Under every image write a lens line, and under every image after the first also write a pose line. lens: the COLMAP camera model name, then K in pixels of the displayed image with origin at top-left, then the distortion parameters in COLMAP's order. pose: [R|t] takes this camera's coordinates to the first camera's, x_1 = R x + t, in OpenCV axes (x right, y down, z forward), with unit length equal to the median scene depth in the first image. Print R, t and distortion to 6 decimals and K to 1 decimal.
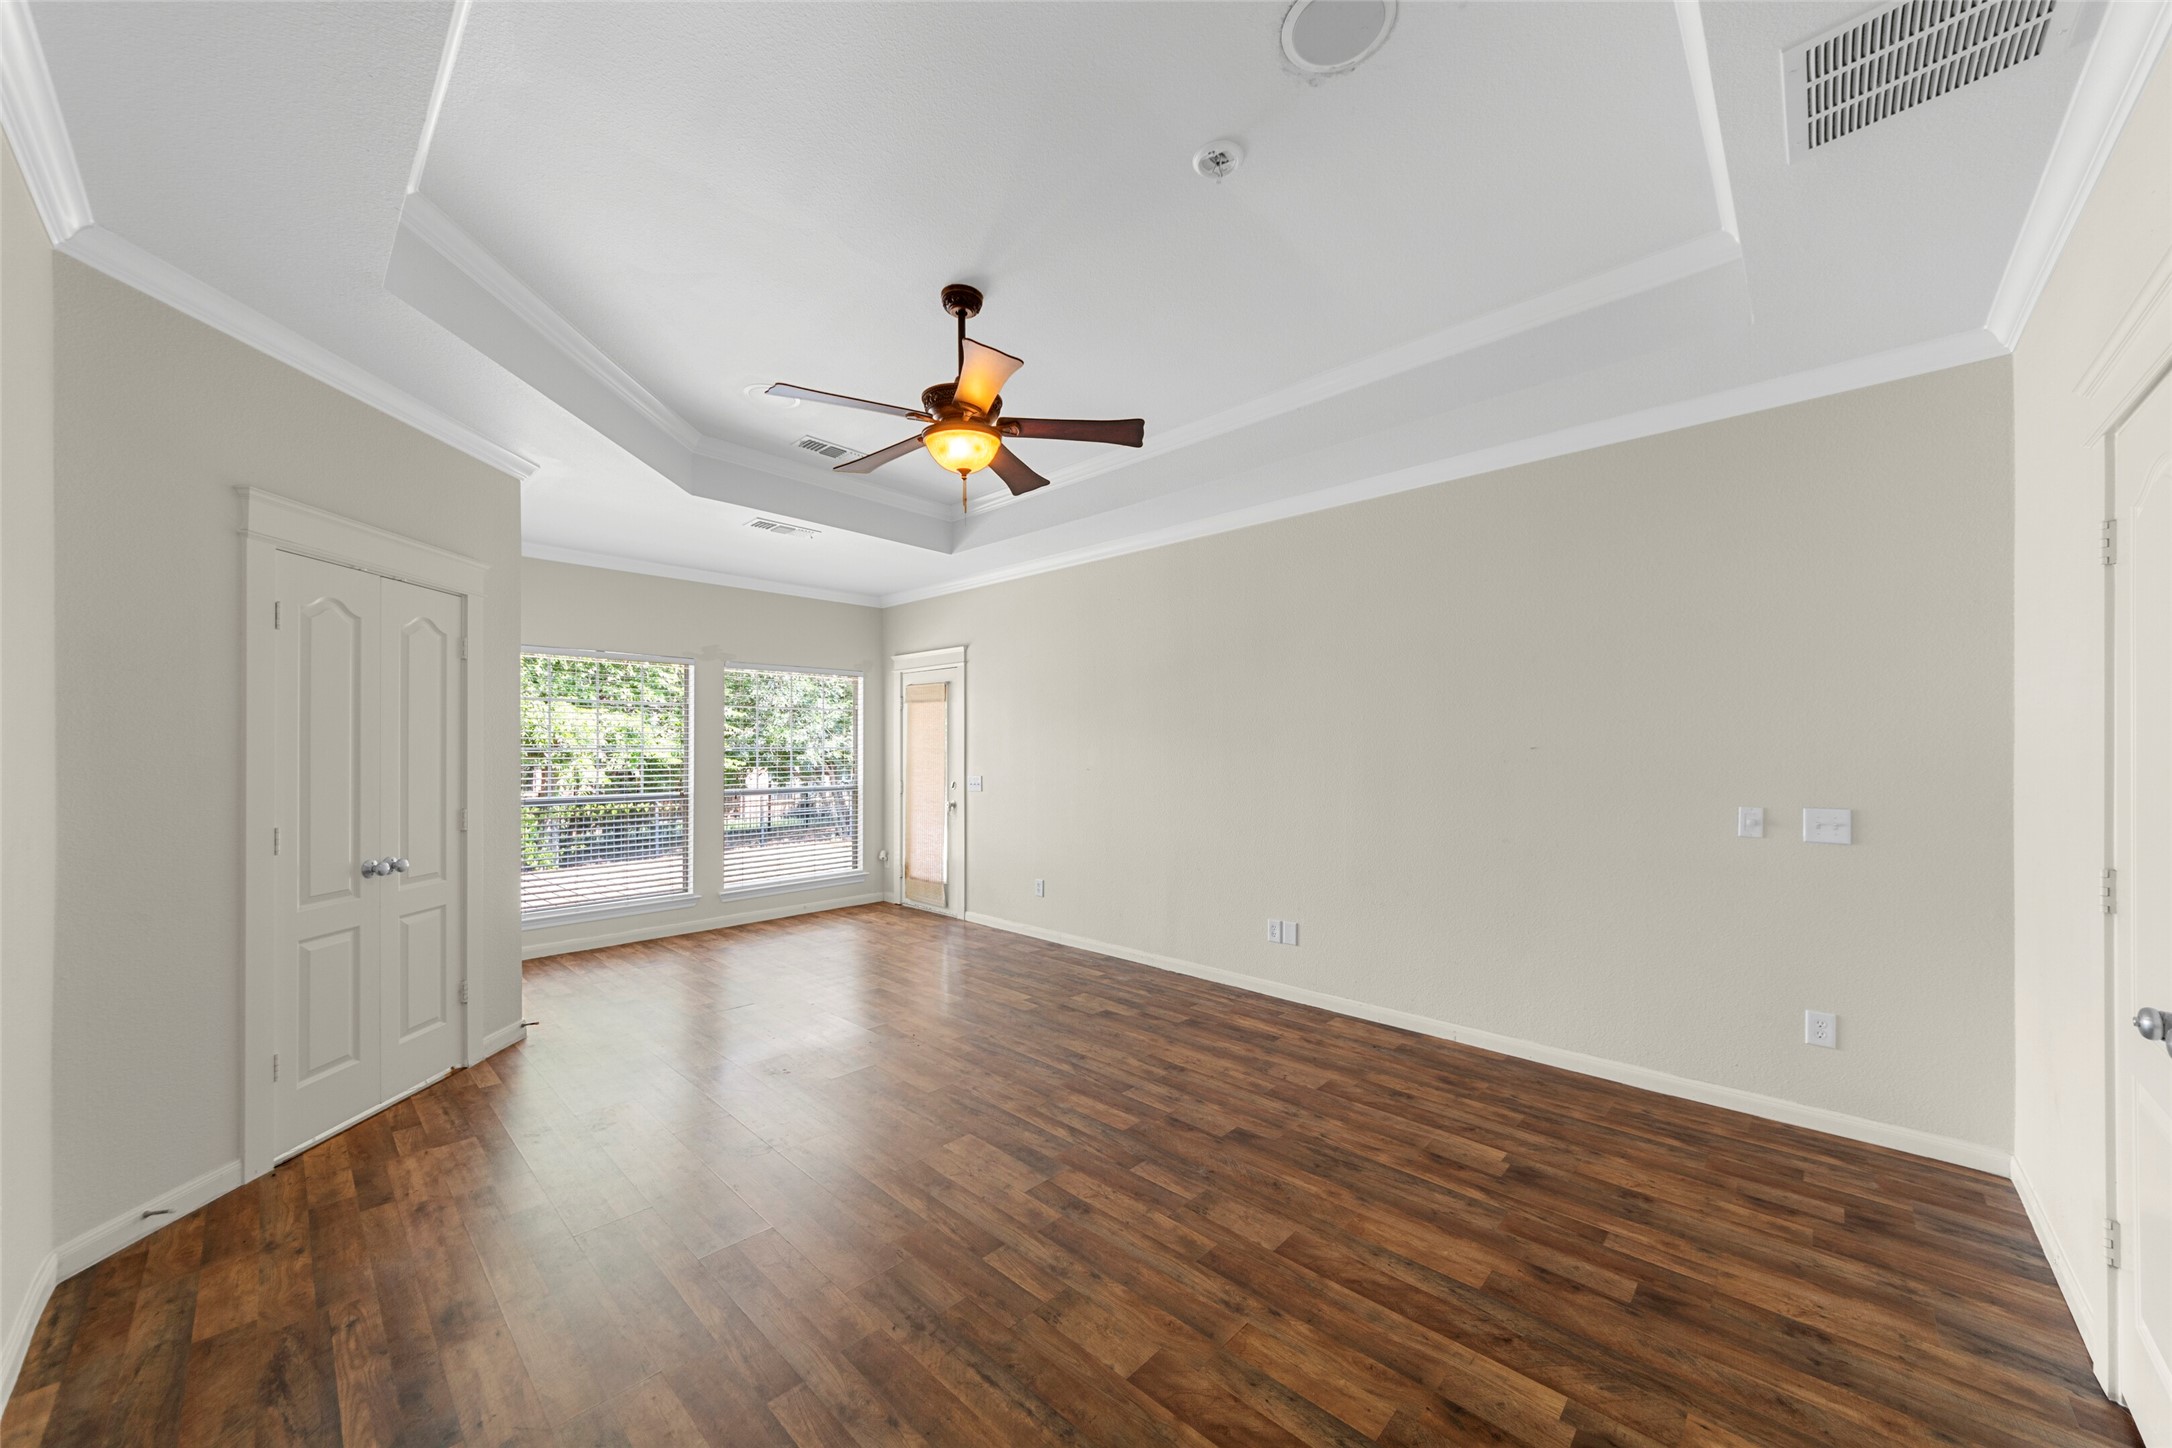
lens RADIAL K [[783.8, 0, 1084.4], [0, 783.8, 750.2], [0, 0, 1]] dist [0.009659, 0.000086]
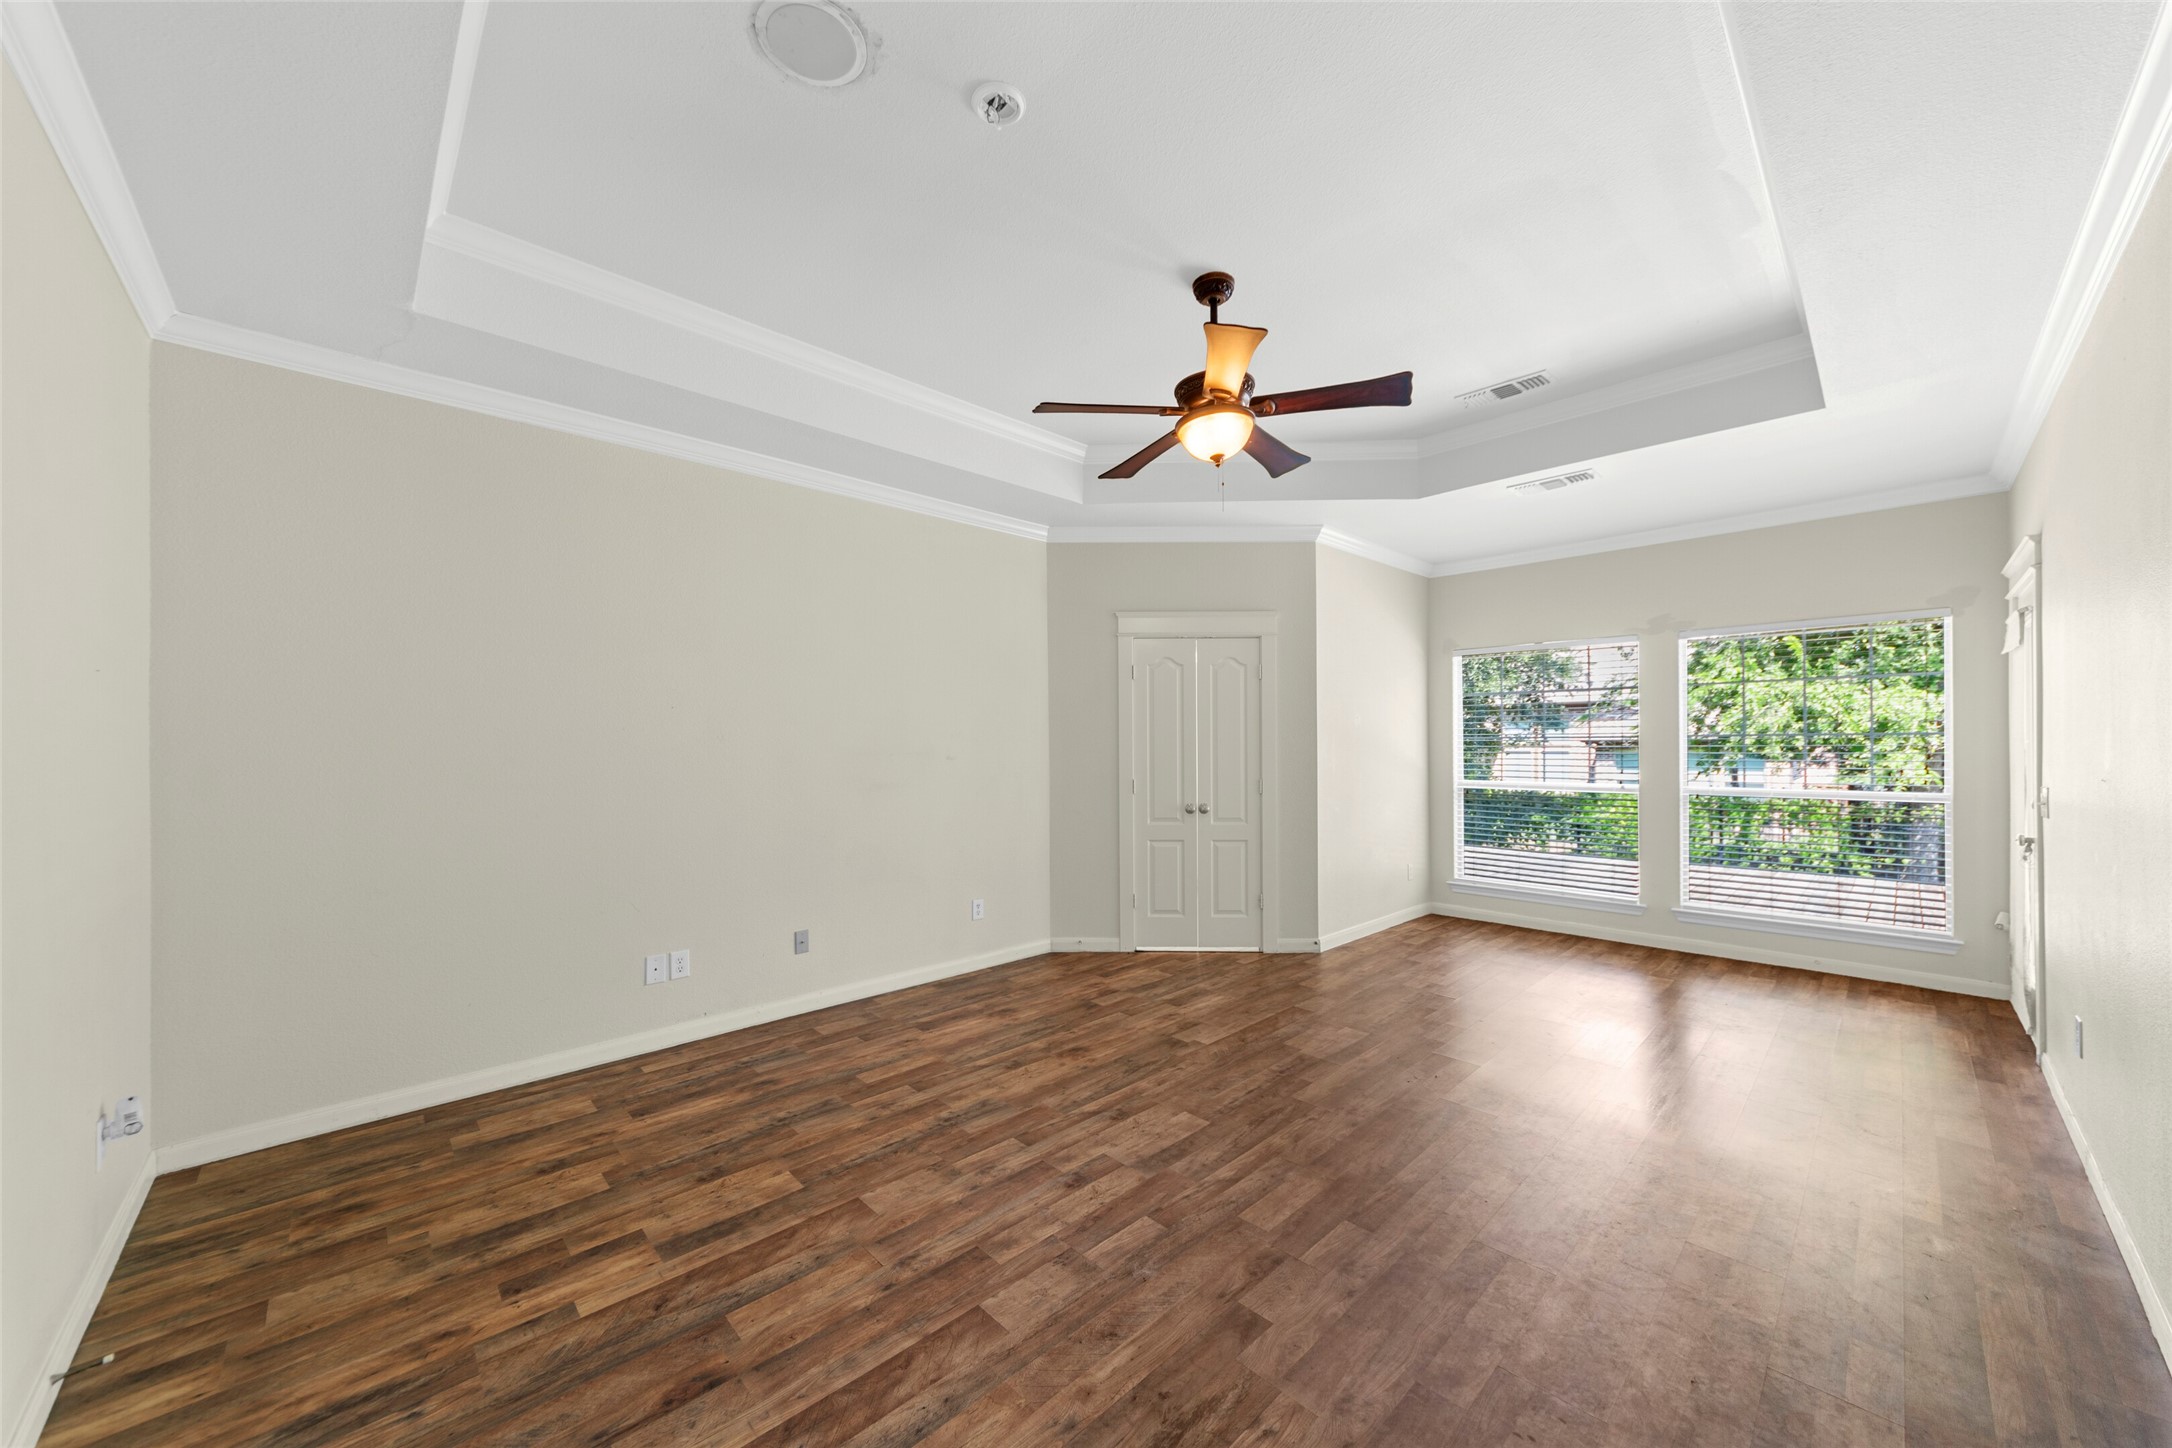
lens RADIAL K [[781.4, 0, 1084.6], [0, 781.4, 742.2], [0, 0, 1]] dist [0.039199, -0.013359]
pose [[-0.044766, -0.000704, -0.998997, 1.240766], [0.000389, 1.000000, -0.000722, 0.009365], [0.998997, -0.000421, -0.044766, 1.281532]]
